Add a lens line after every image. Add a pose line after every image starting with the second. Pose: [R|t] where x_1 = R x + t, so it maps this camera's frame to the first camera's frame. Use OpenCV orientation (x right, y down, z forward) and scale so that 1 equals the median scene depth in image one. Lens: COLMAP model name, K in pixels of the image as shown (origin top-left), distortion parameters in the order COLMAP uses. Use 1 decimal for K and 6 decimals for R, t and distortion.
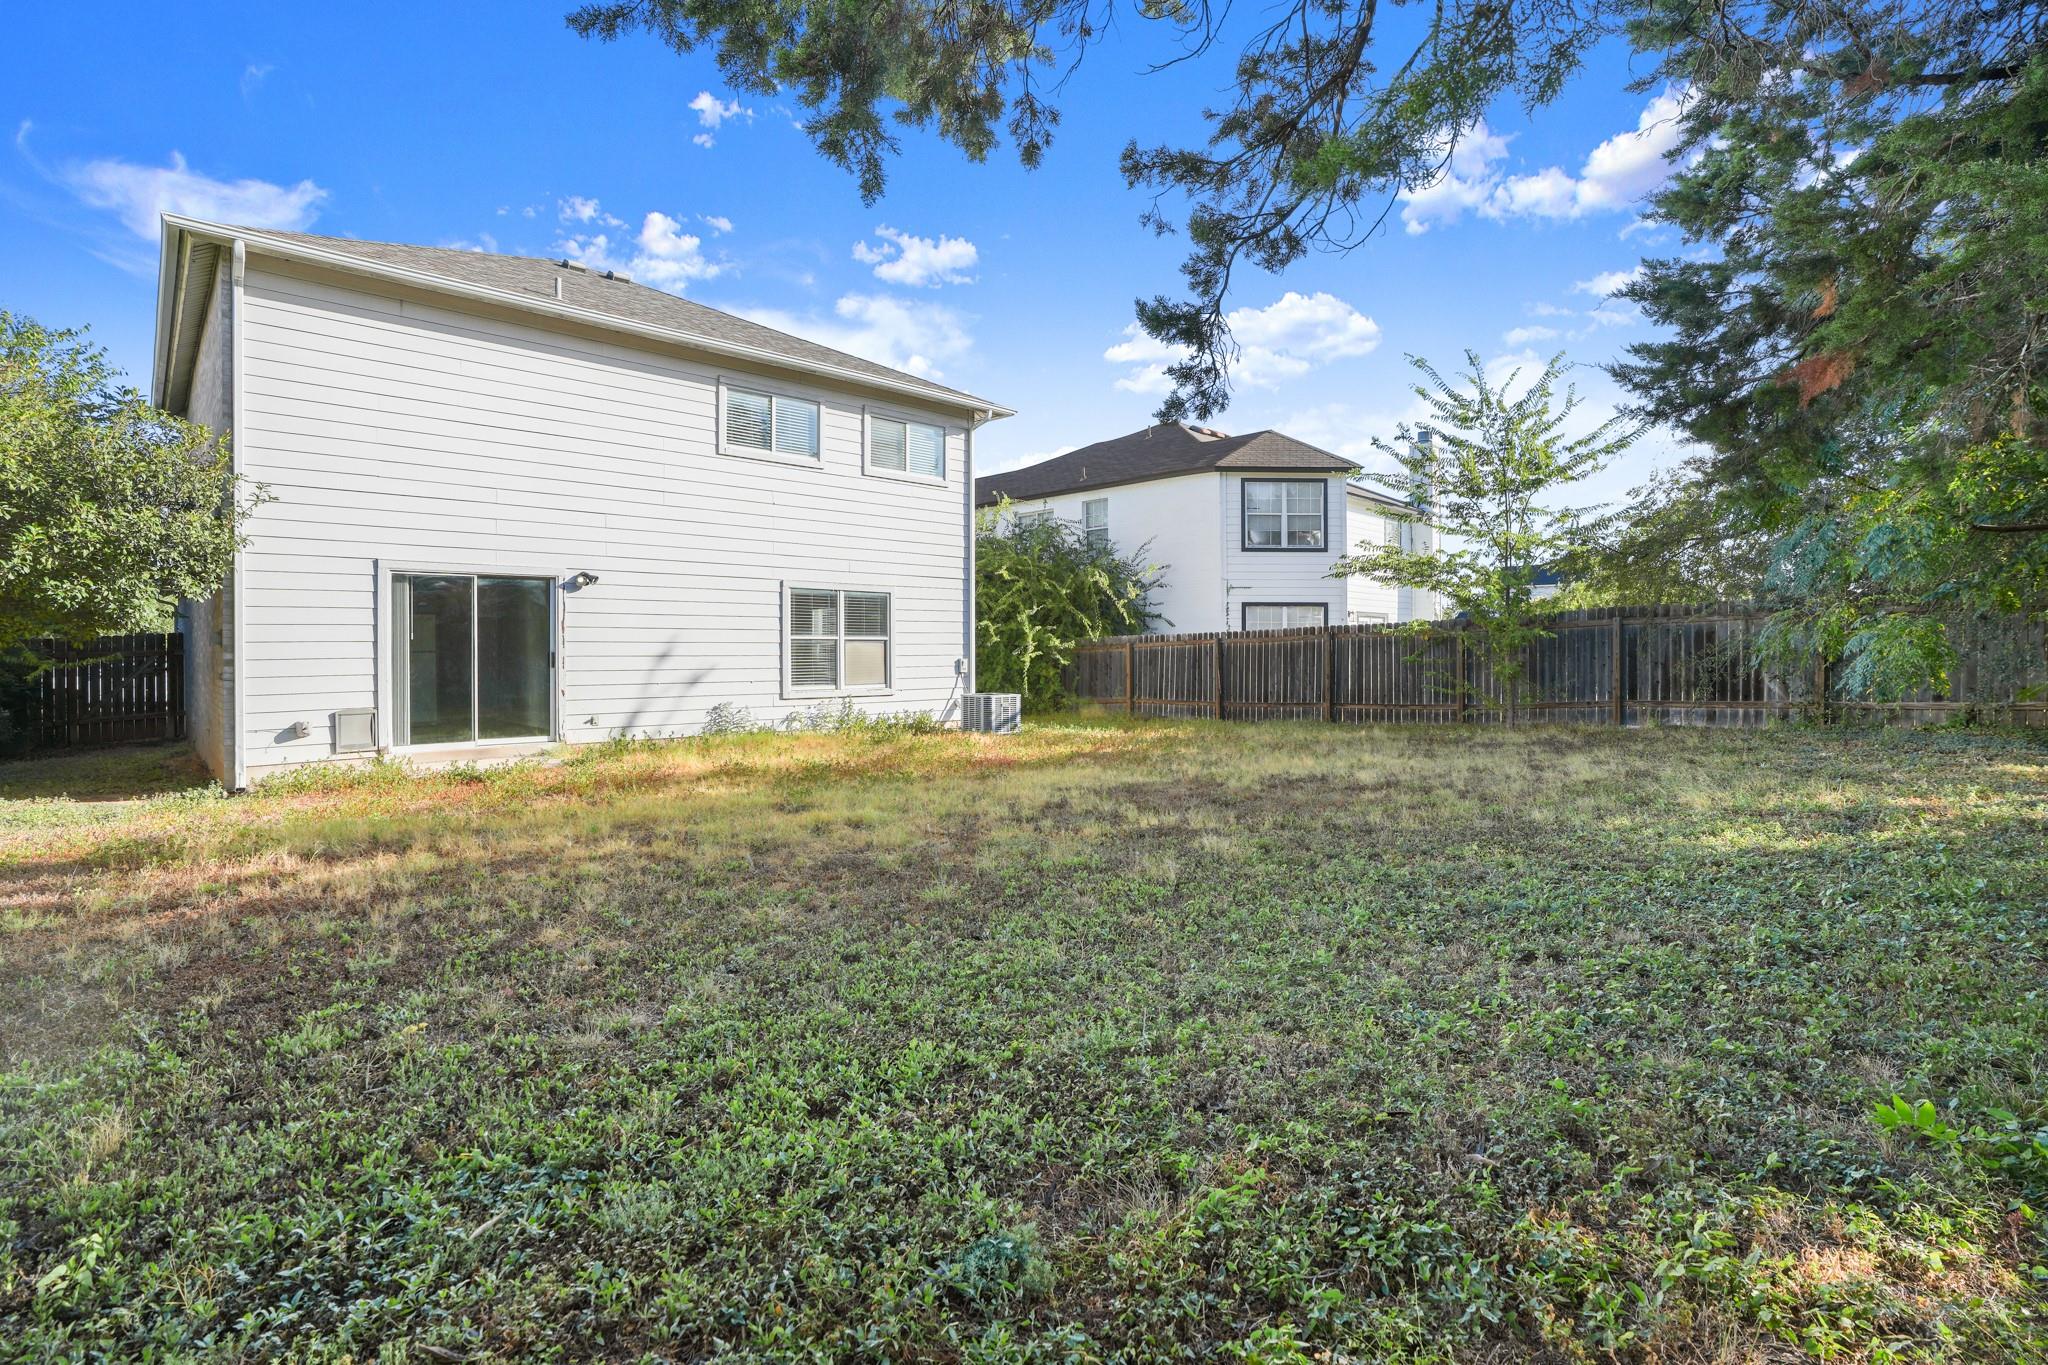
lens RADIAL K [[948.3, 0, 1024.0], [0, 948.3, 682.5], [0, 0, 1]] dist [-0.066051, 0.034276]
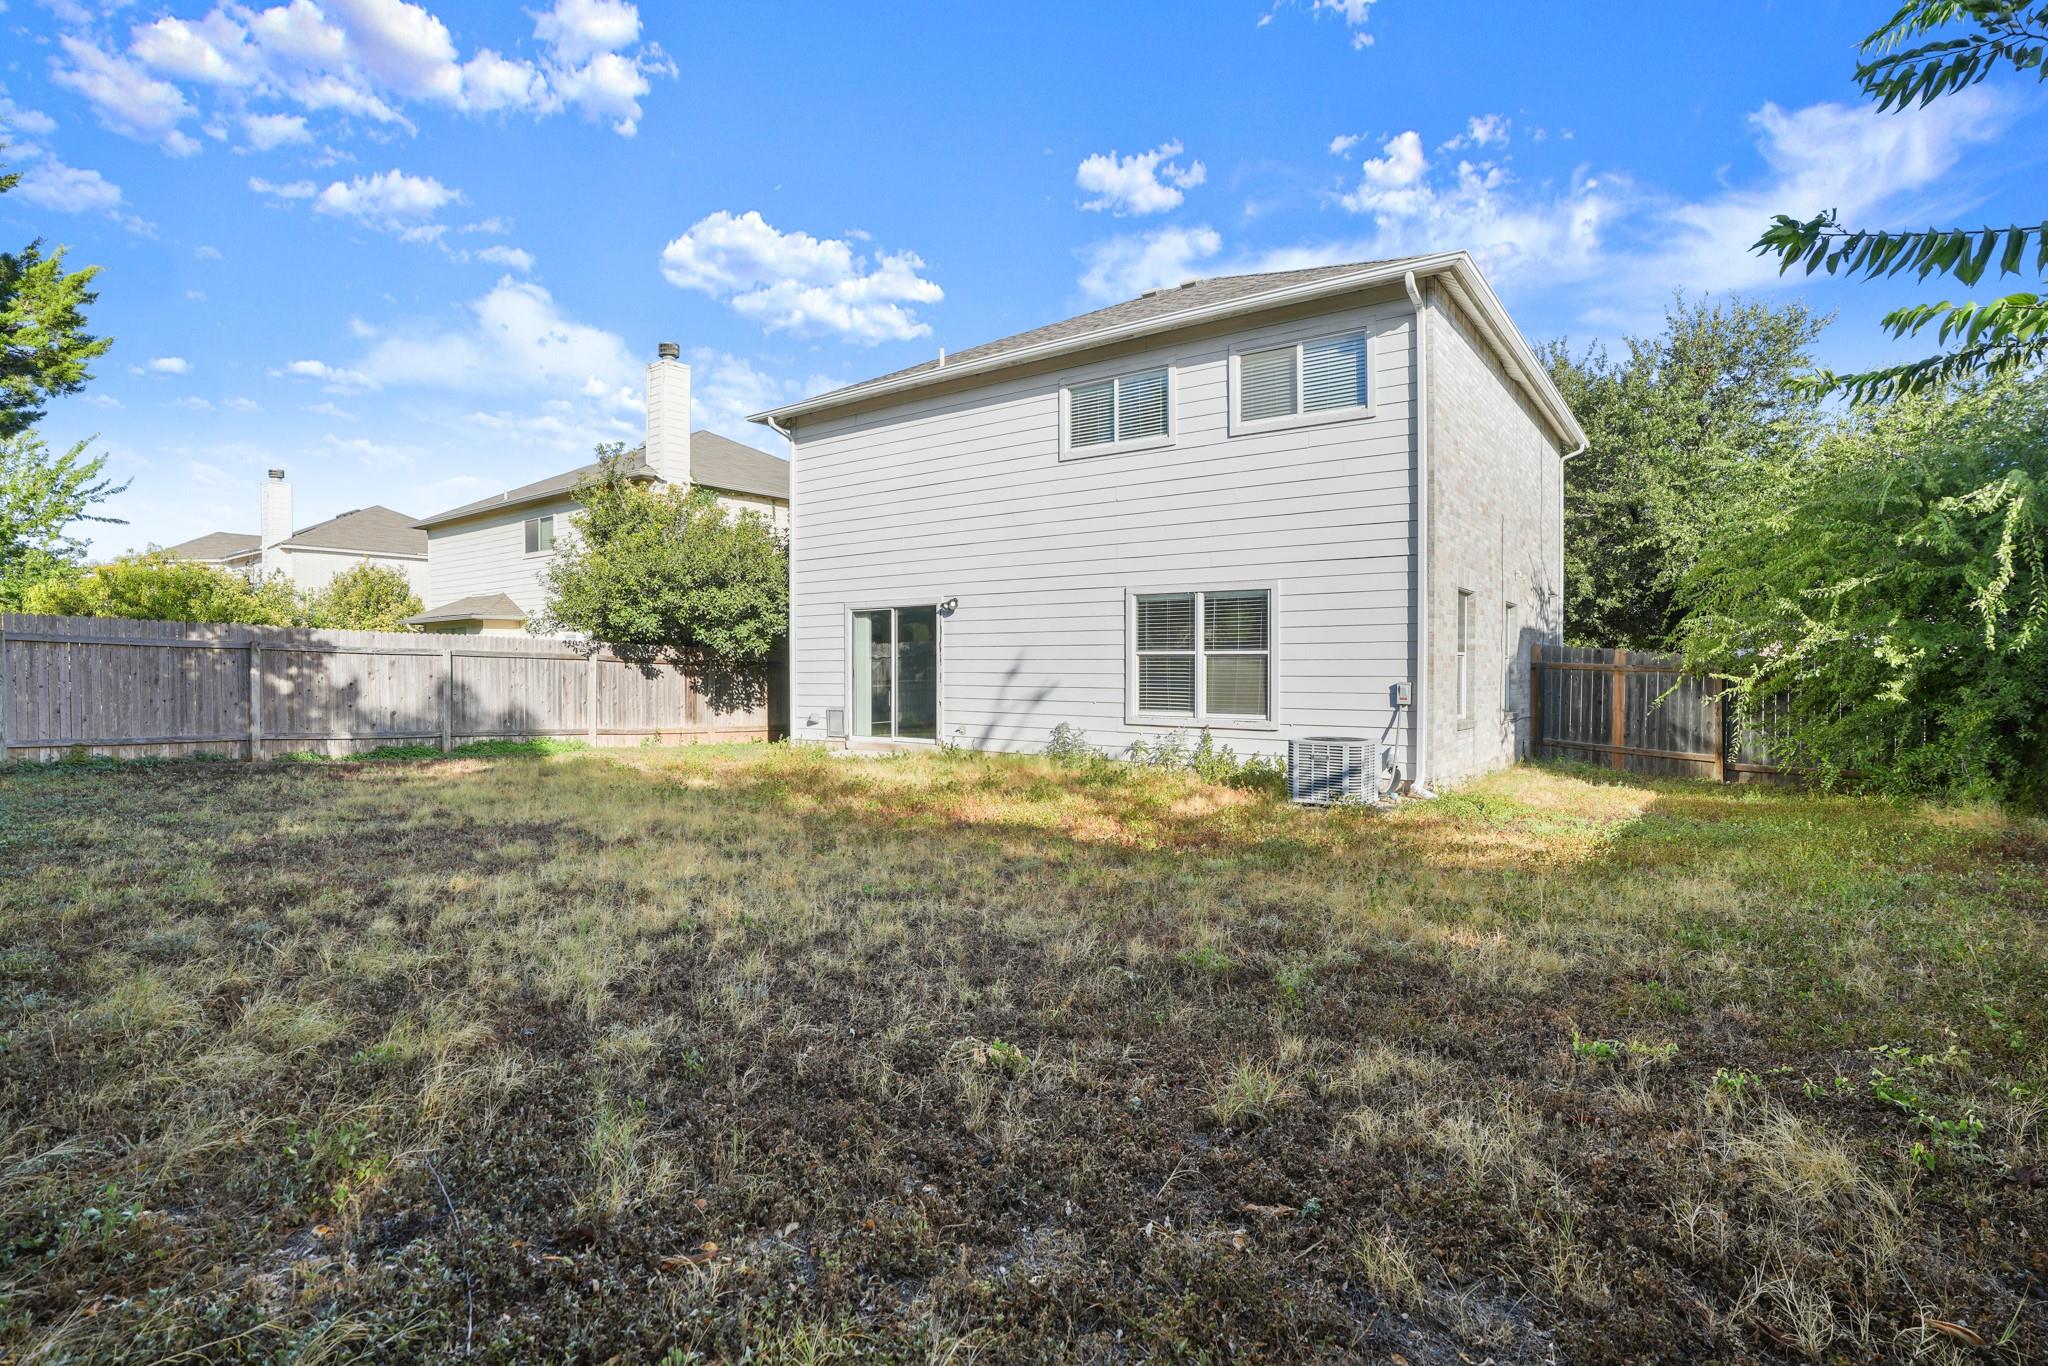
lens RADIAL K [[948.3, 0, 1024.0], [0, 948.3, 683.0], [0, 0, 1]] dist [-0.066051, 0.034276]
pose [[0.184829, 0.010541, -0.982714, 0.607995], [-0.040089, 0.999191, 0.003178, -0.019933], [0.981953, 0.038808, 0.185102, 0.785934]]
